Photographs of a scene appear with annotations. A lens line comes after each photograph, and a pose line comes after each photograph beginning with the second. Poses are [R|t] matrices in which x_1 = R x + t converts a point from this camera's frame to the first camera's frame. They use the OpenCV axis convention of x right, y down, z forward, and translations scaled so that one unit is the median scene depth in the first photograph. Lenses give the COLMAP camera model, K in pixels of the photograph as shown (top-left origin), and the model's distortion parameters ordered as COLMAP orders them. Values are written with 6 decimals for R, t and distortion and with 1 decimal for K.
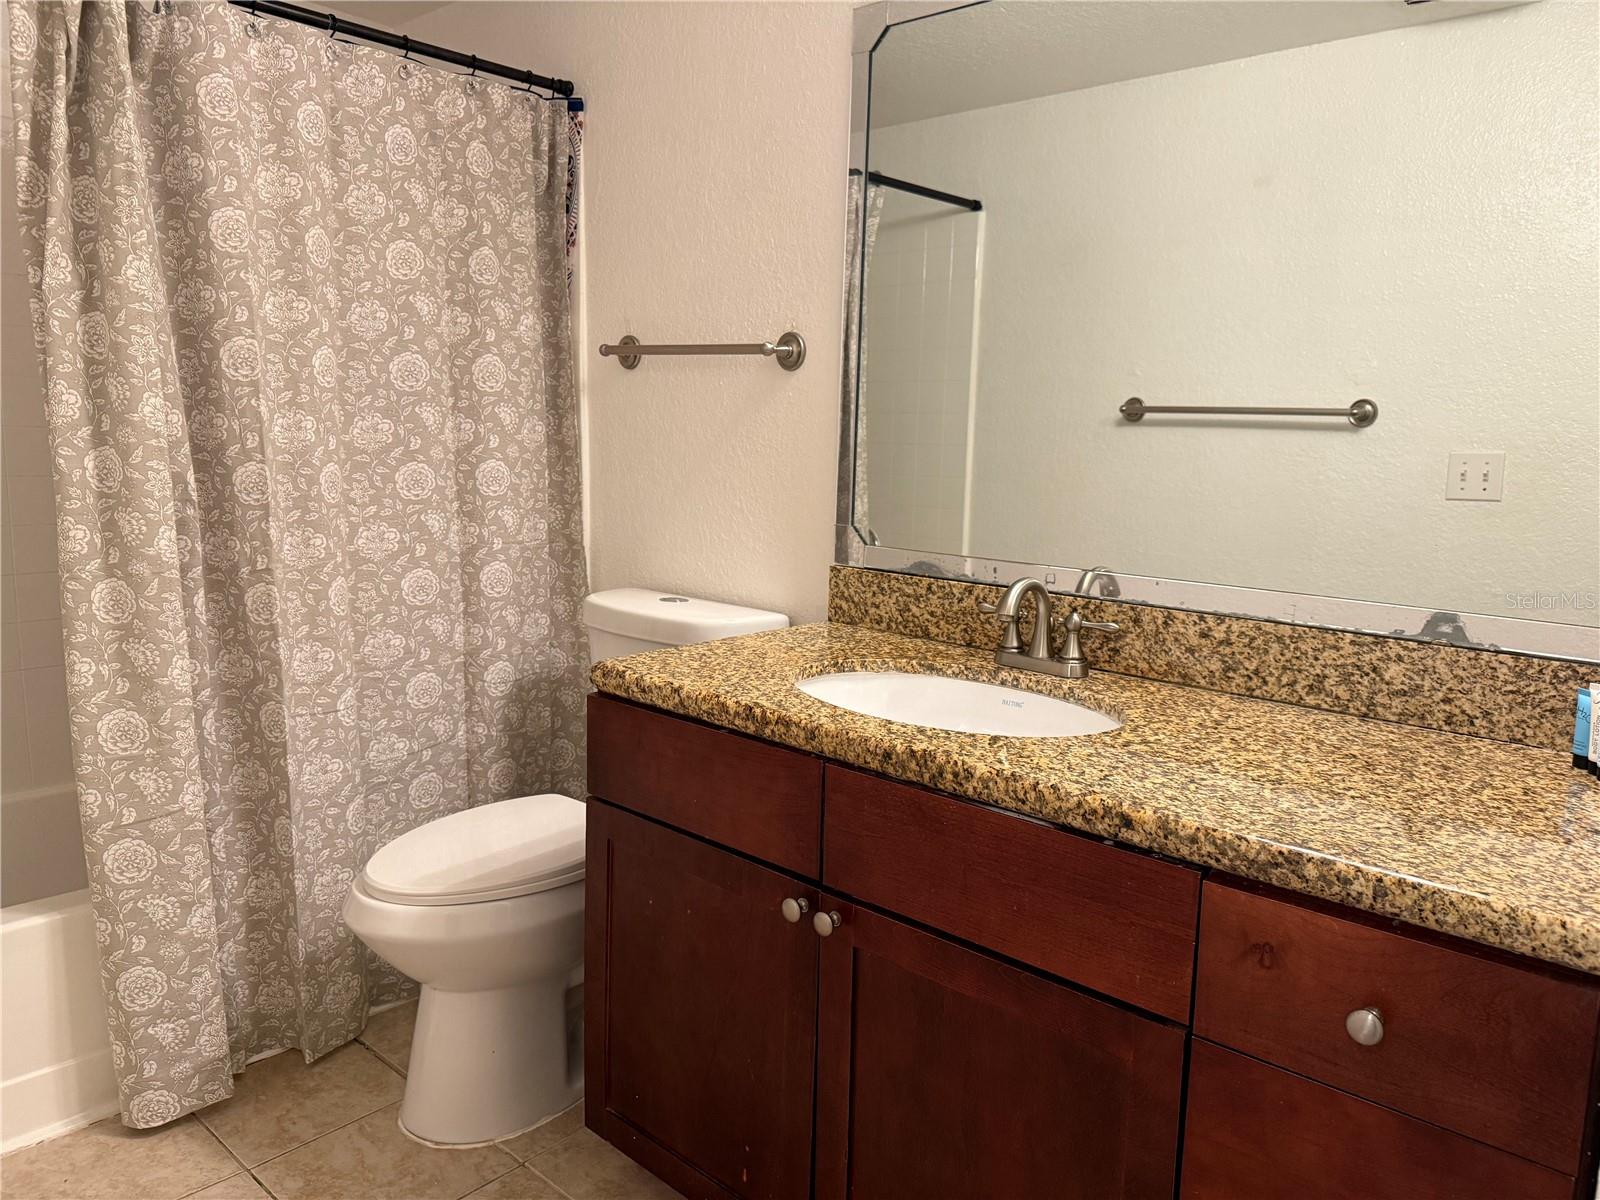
lens RADIAL K [[1155.1, 0, 809.6], [0, 1155.1, 591.1], [0, 0, 1]] dist [0.046753, -0.069044]
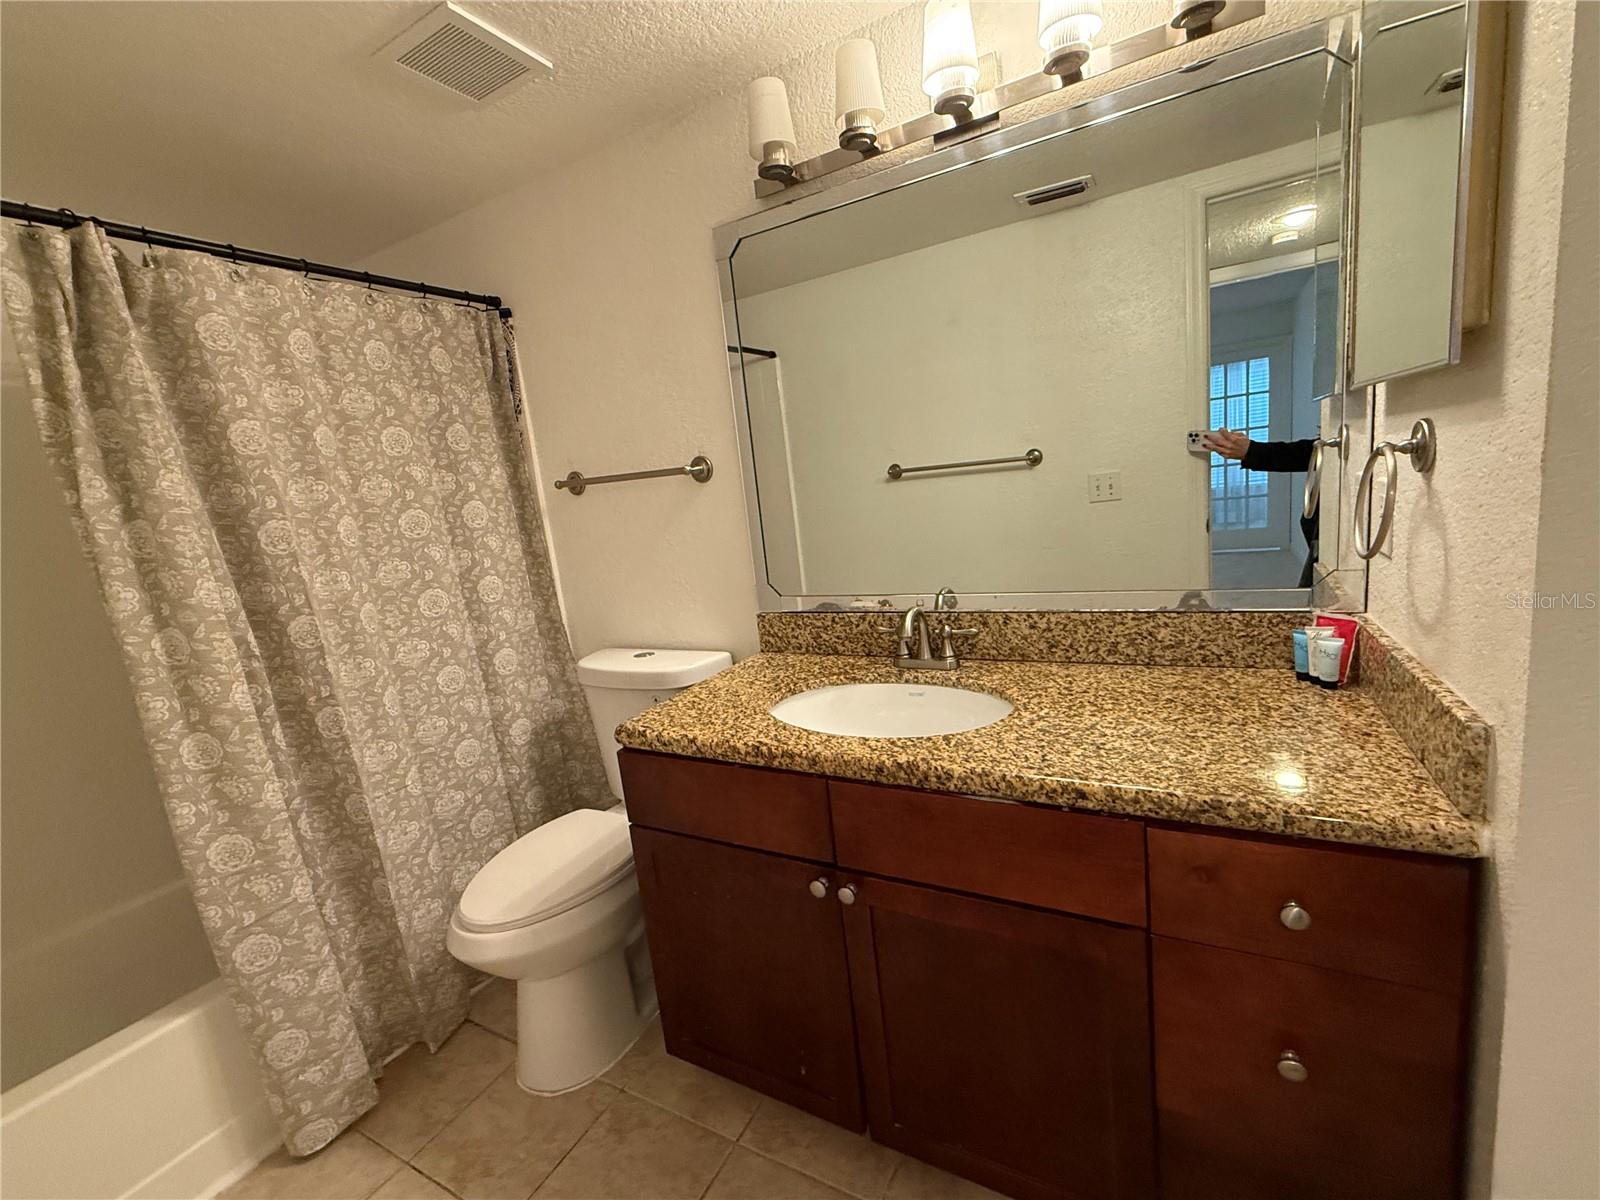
lens RADIAL K [[689.6, 0, 804.9], [0, 689.6, 593.4], [0, 0, 1]] dist [-0.005973, 0.000043]
pose [[0.964662, -0.169644, 0.201614, -0.099092], [0.166711, 0.985500, 0.031565, -0.069431], [-0.204046, 0.003162, 0.978956, 0.157465]]
